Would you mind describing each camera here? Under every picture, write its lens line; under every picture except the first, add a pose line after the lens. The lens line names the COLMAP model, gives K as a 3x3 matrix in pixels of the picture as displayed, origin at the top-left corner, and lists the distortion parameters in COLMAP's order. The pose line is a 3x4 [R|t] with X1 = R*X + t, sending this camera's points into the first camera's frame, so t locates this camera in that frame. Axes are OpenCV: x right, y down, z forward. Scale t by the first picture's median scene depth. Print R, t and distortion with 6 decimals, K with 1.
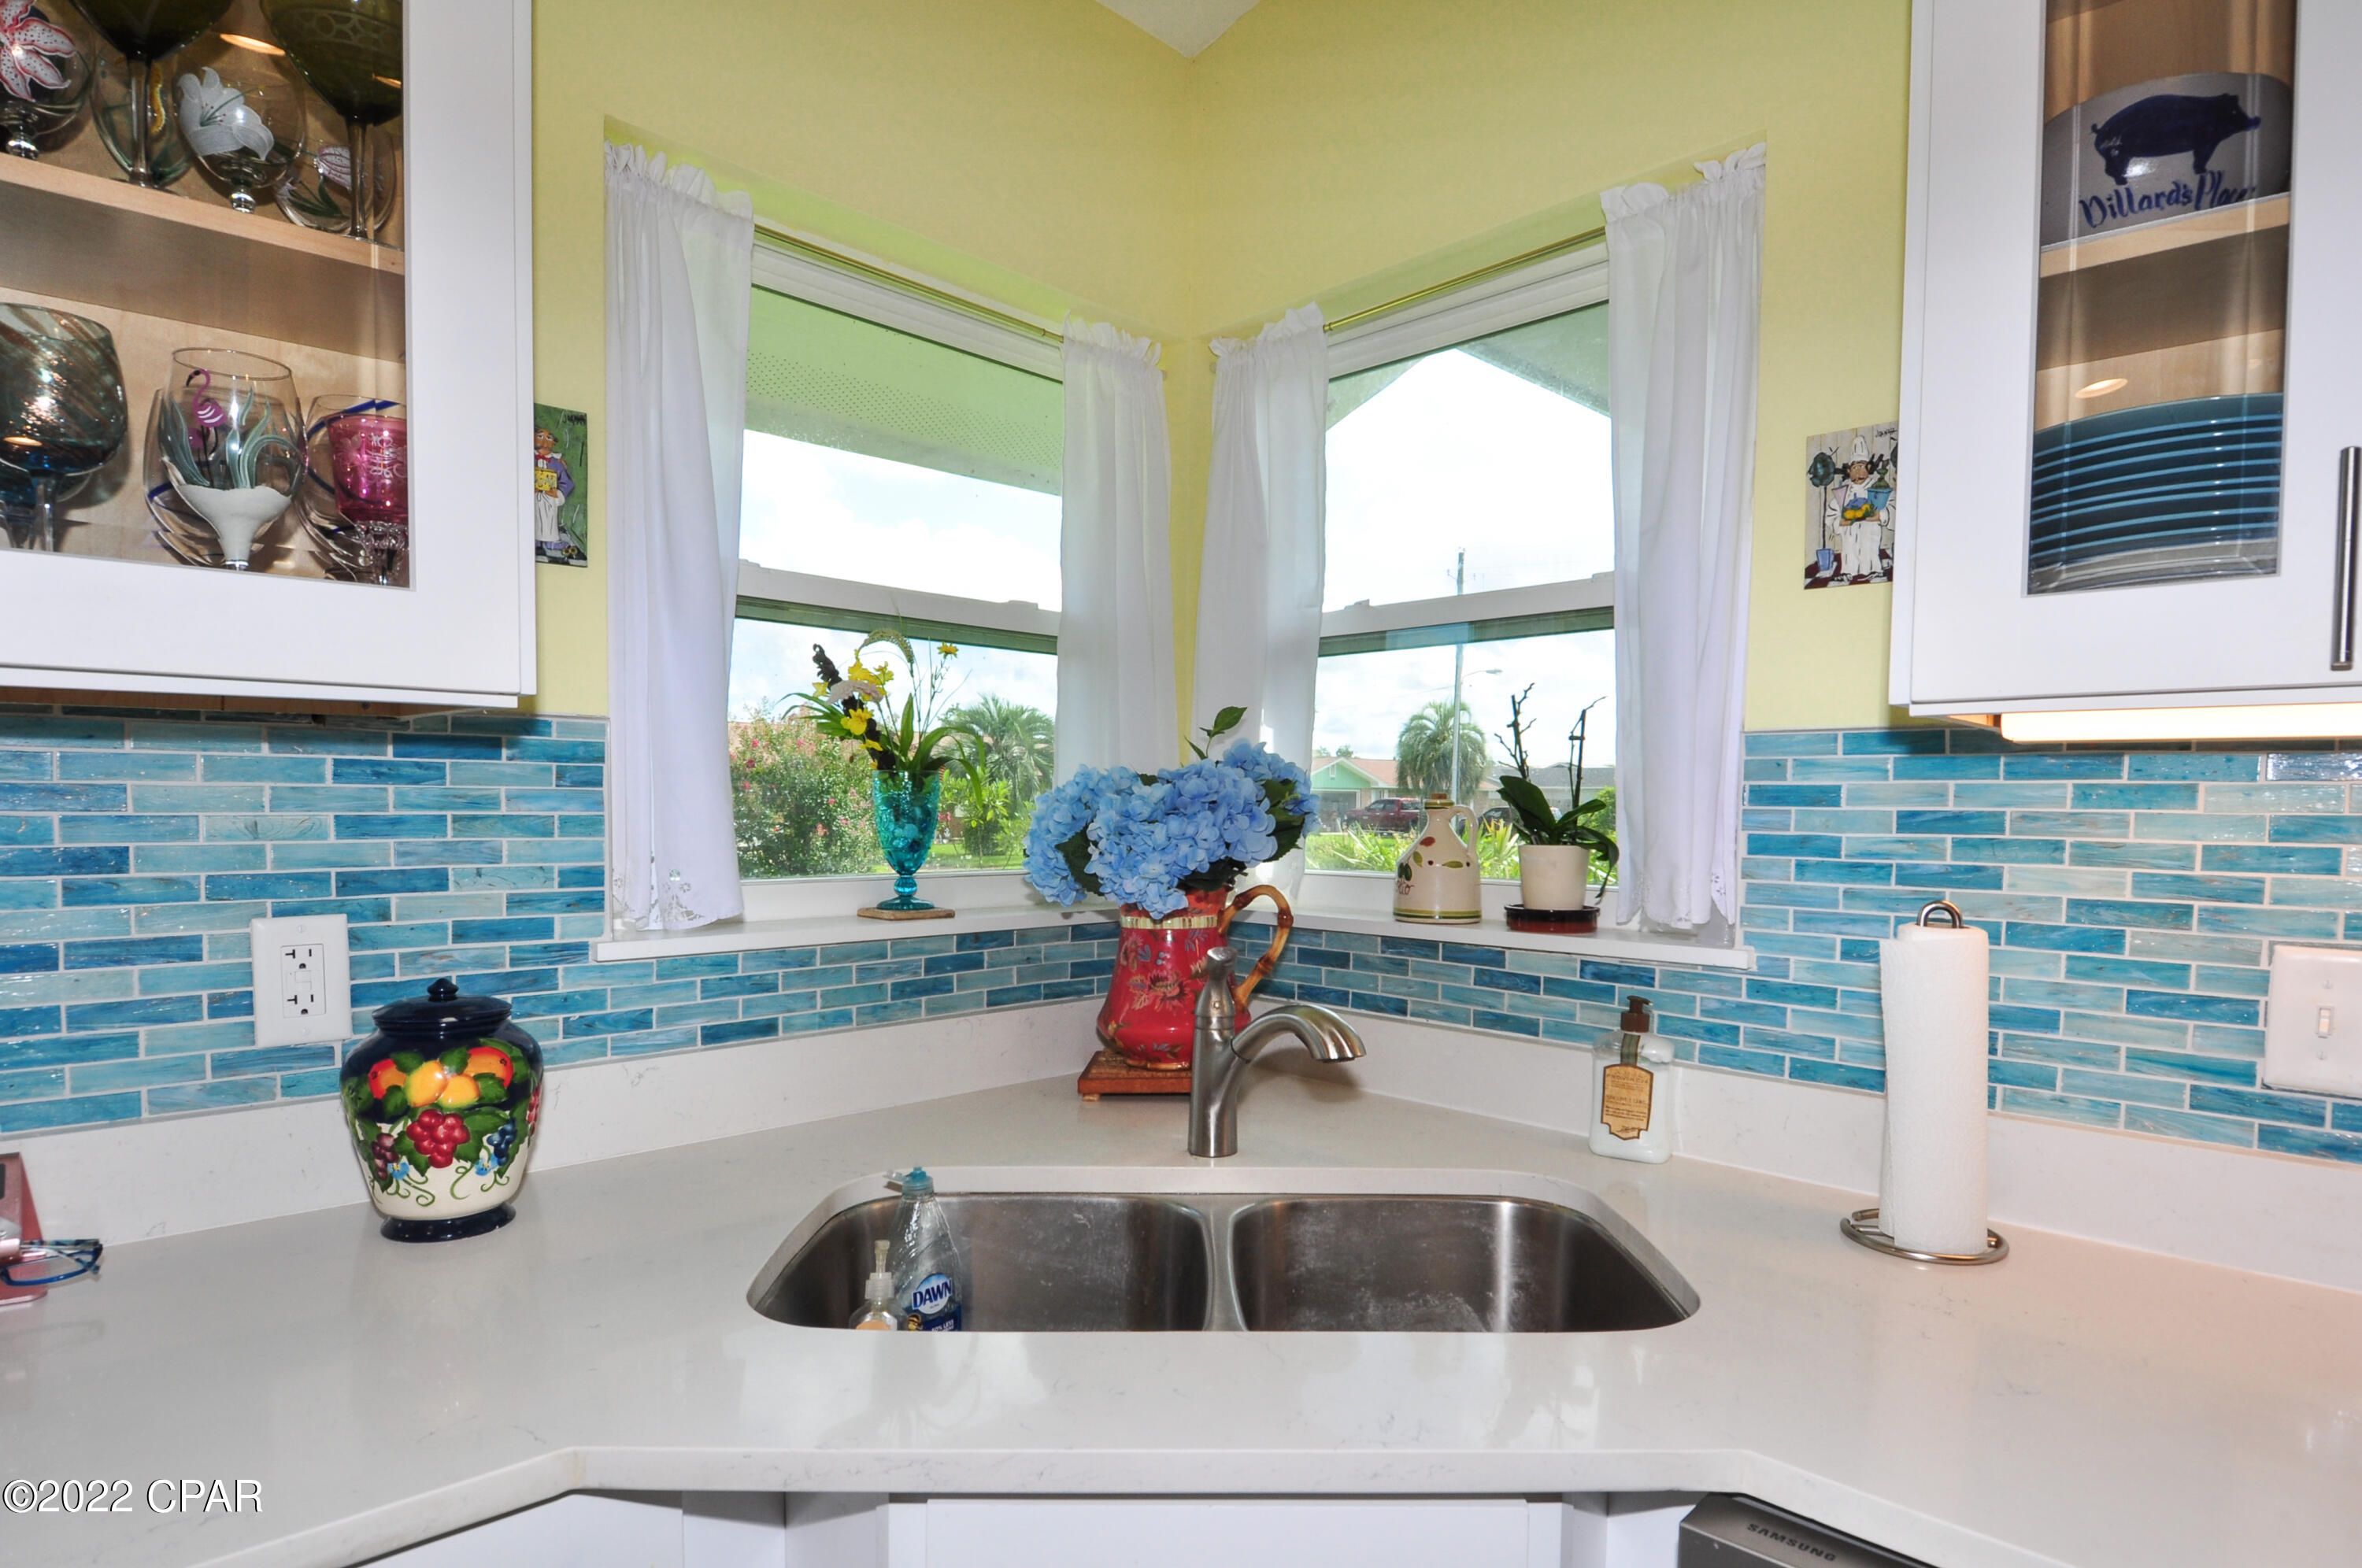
lens RADIAL K [[1301.1, 0, 1204.5], [0, 1301.1, 864.4], [0, 0, 1]] dist [0.027173, -0.035939]
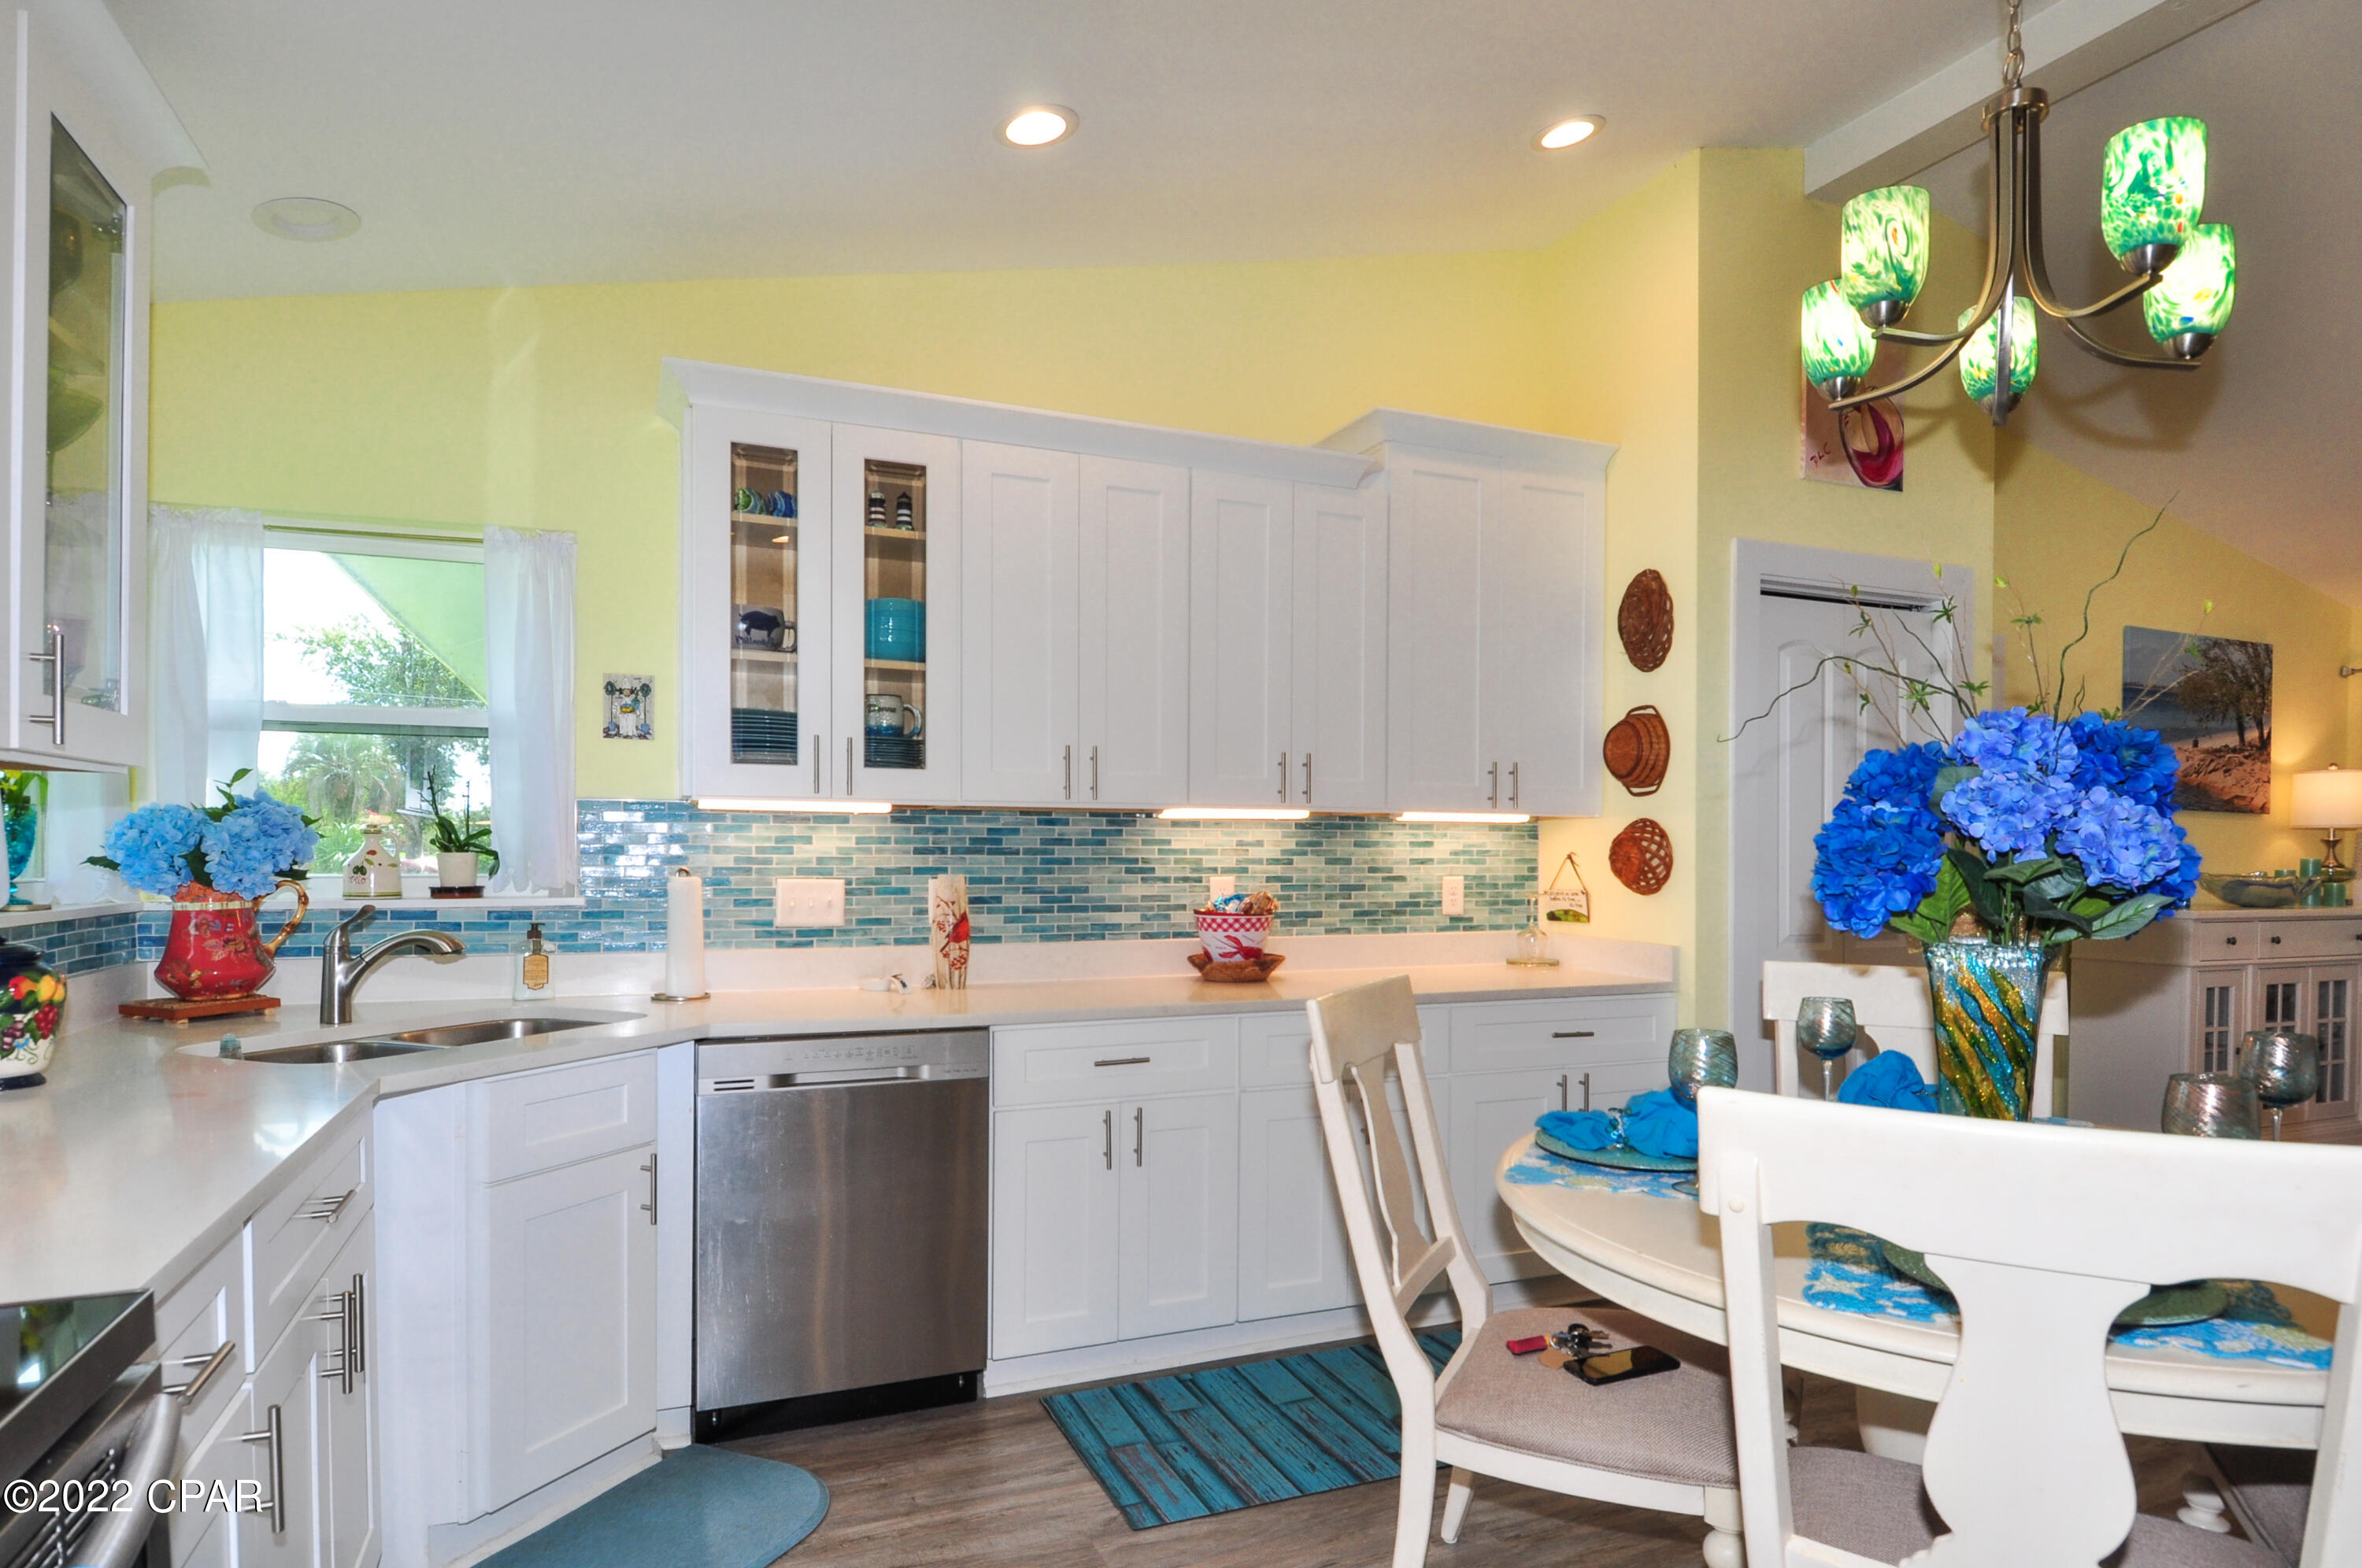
lens RADIAL K [[1301.1, 0, 1204.5], [0, 1301.1, 864.4], [0, 0, 1]] dist [0.027173, -0.035939]
pose [[0.387573, -0.018315, 0.921657, -1.296196], [0.041499, 0.999136, 0.002404, 0.051865], [-0.920905, 0.037316, 0.387998, -0.885629]]
